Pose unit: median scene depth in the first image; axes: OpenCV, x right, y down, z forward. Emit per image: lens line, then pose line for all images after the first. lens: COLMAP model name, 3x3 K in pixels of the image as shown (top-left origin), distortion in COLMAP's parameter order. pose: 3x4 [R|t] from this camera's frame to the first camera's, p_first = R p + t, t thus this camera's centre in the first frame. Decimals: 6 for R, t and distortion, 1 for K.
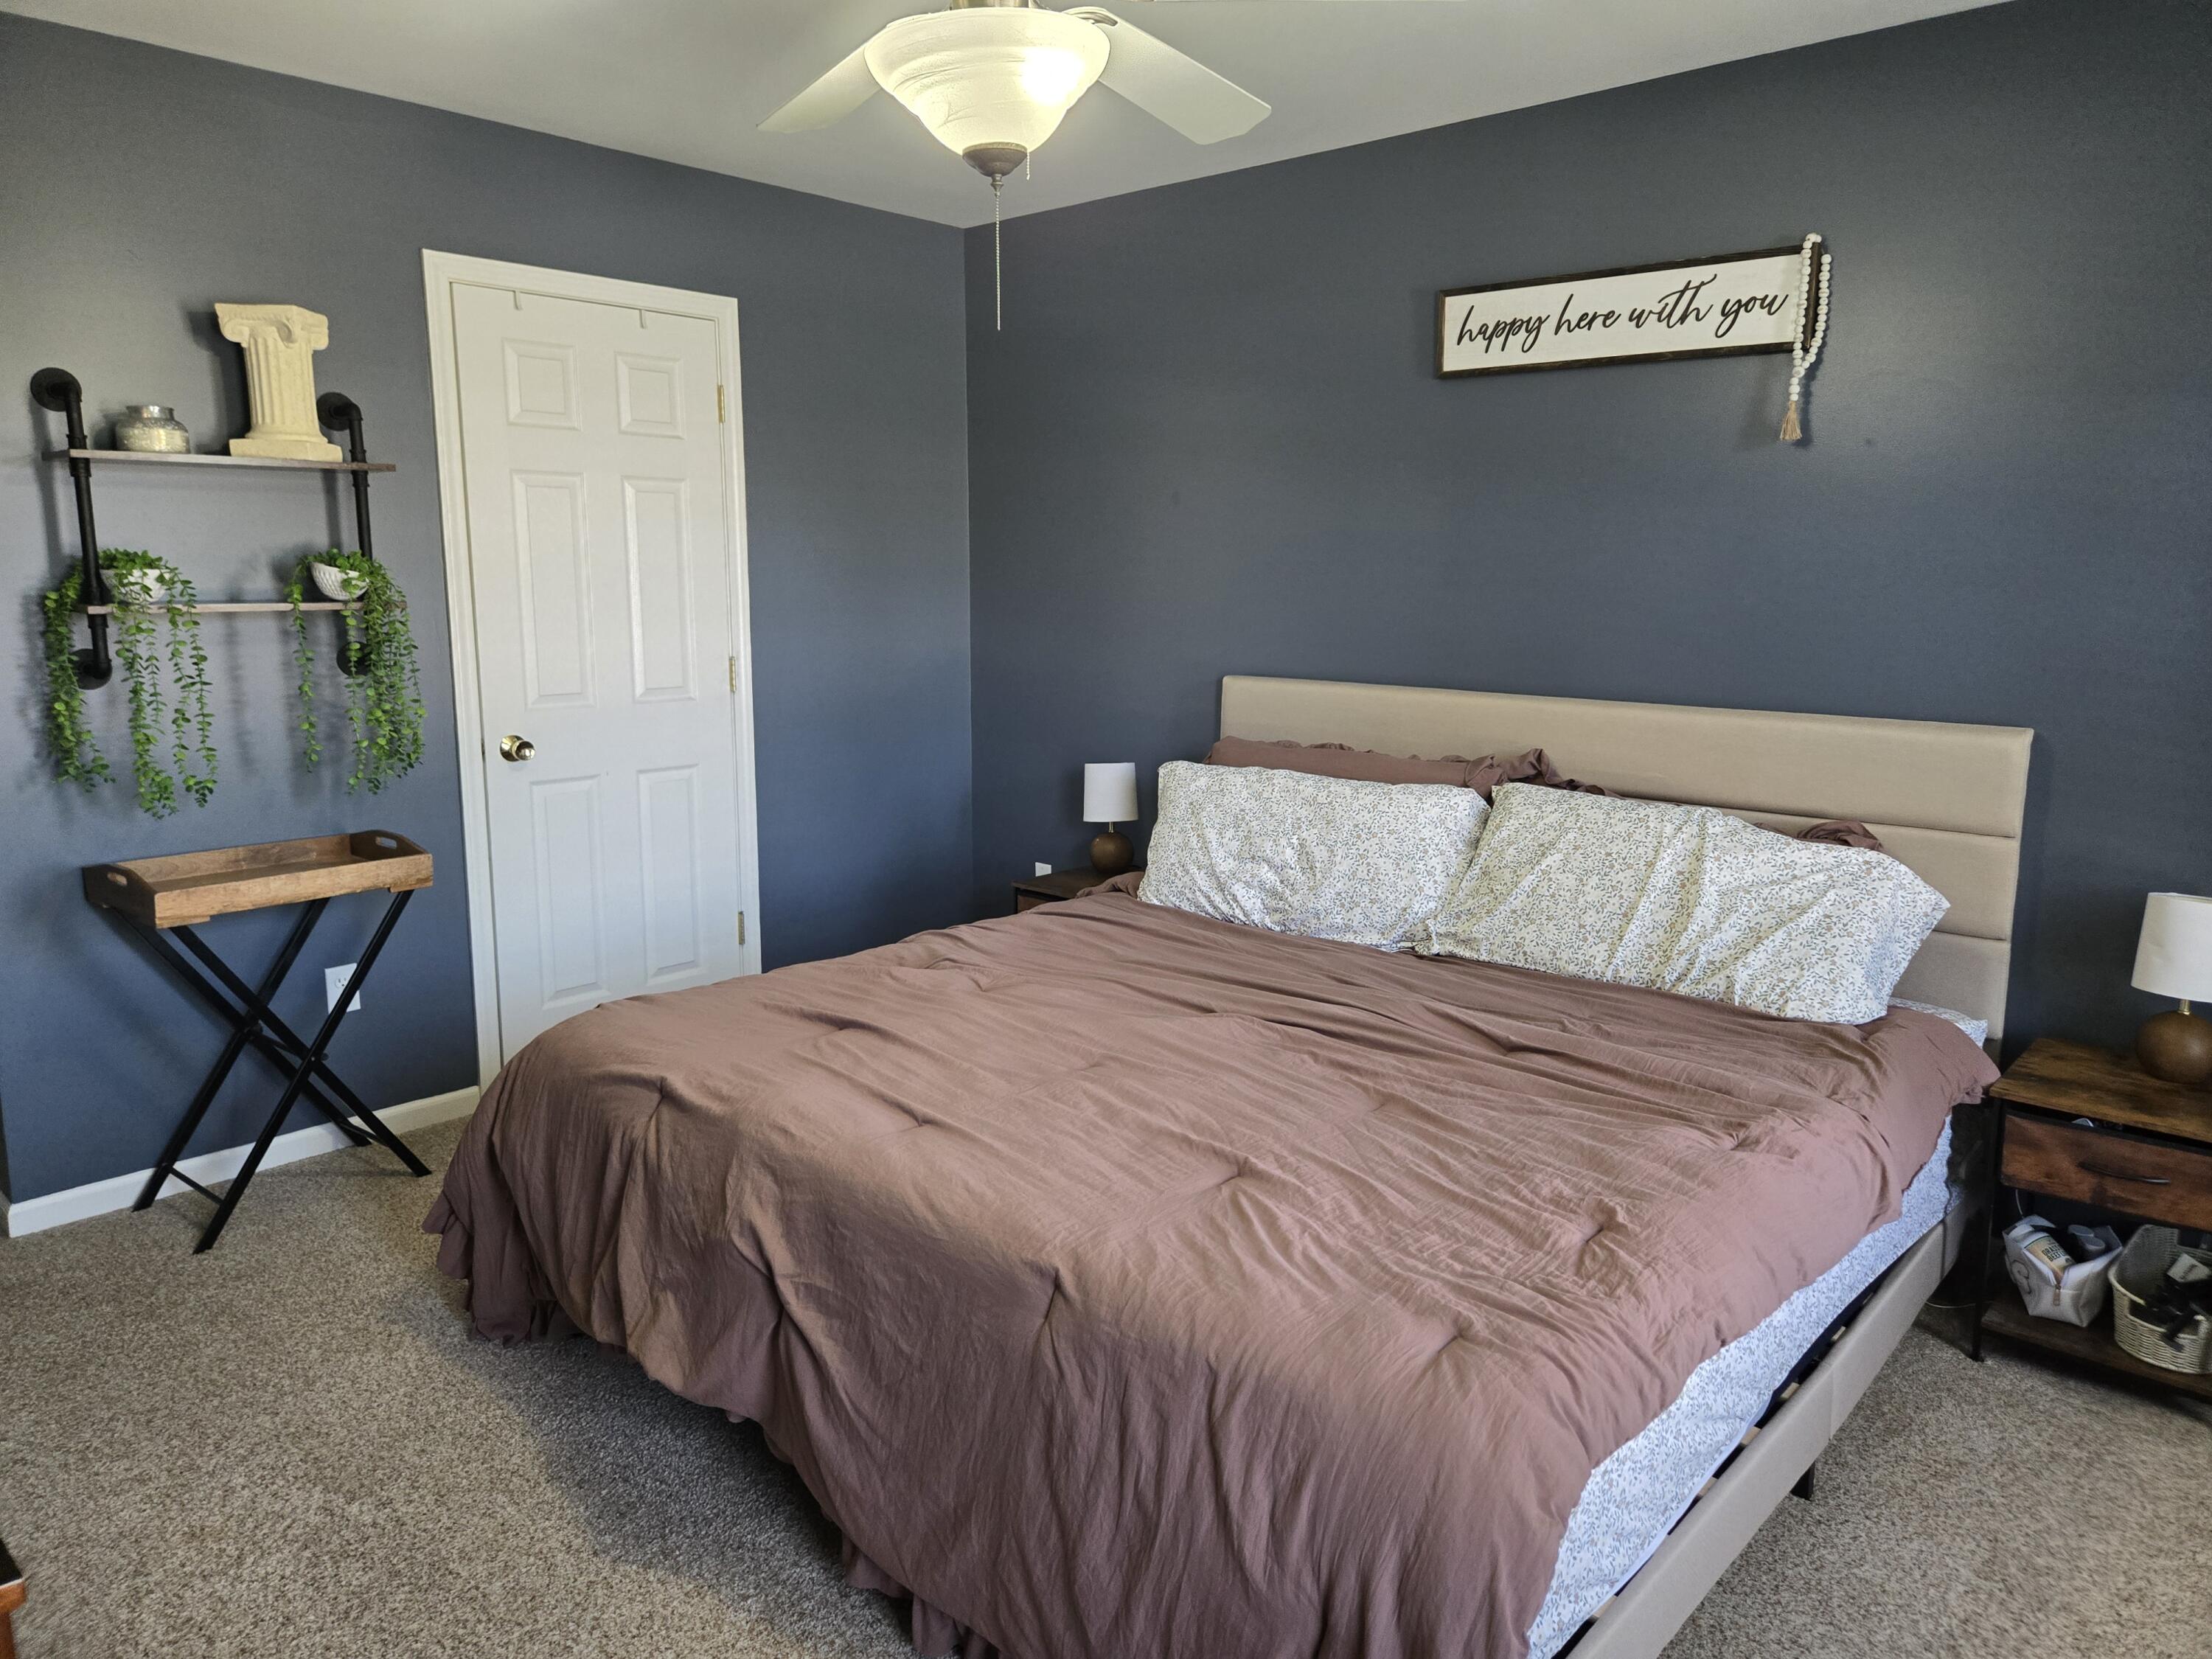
lens RADIAL K [[1479.4, 0, 1119.5], [0, 1479.4, 808.0], [0, 0, 1]] dist [0.066088, -0.052782]
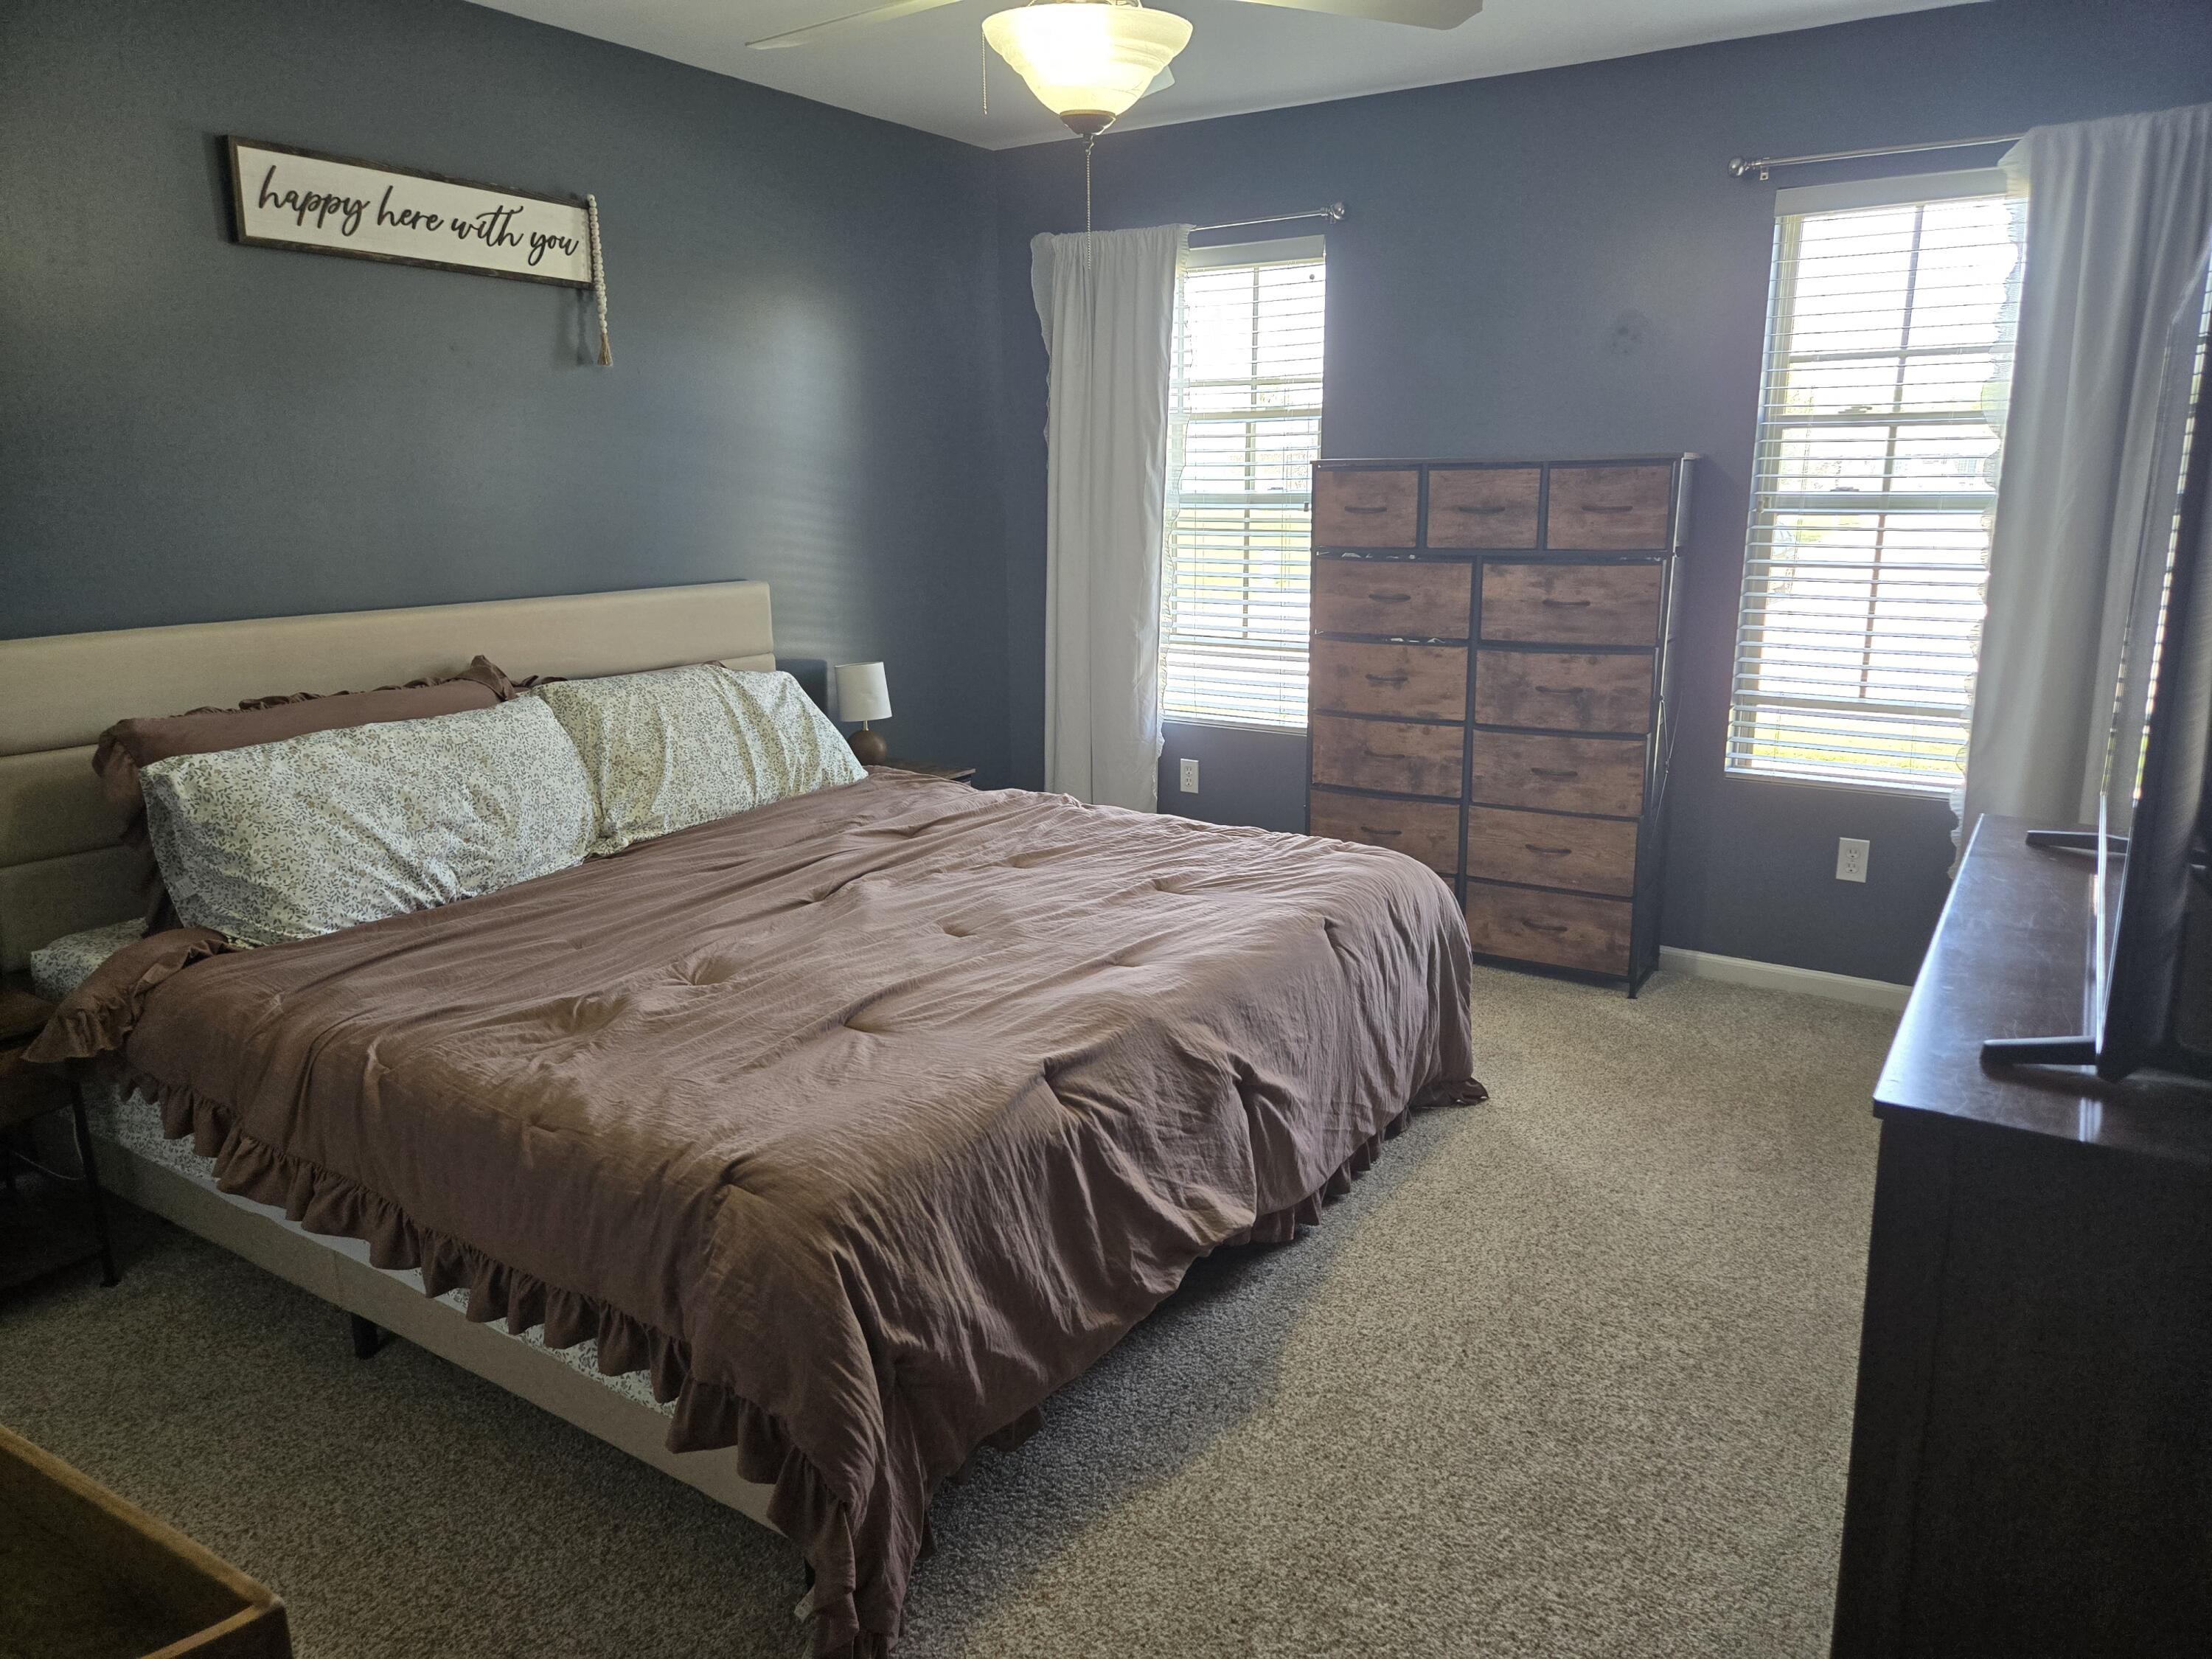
lens RADIAL K [[1479.4, 0, 1113.4], [0, 1479.4, 837.5], [0, 0, 1]] dist [0.066088, -0.052782]
pose [[-0.154874, -0.242056, 0.957822, -0.842633], [0.167593, 0.949031, 0.266933, -0.130812], [-0.973615, 0.201865, -0.106413, 0.767709]]
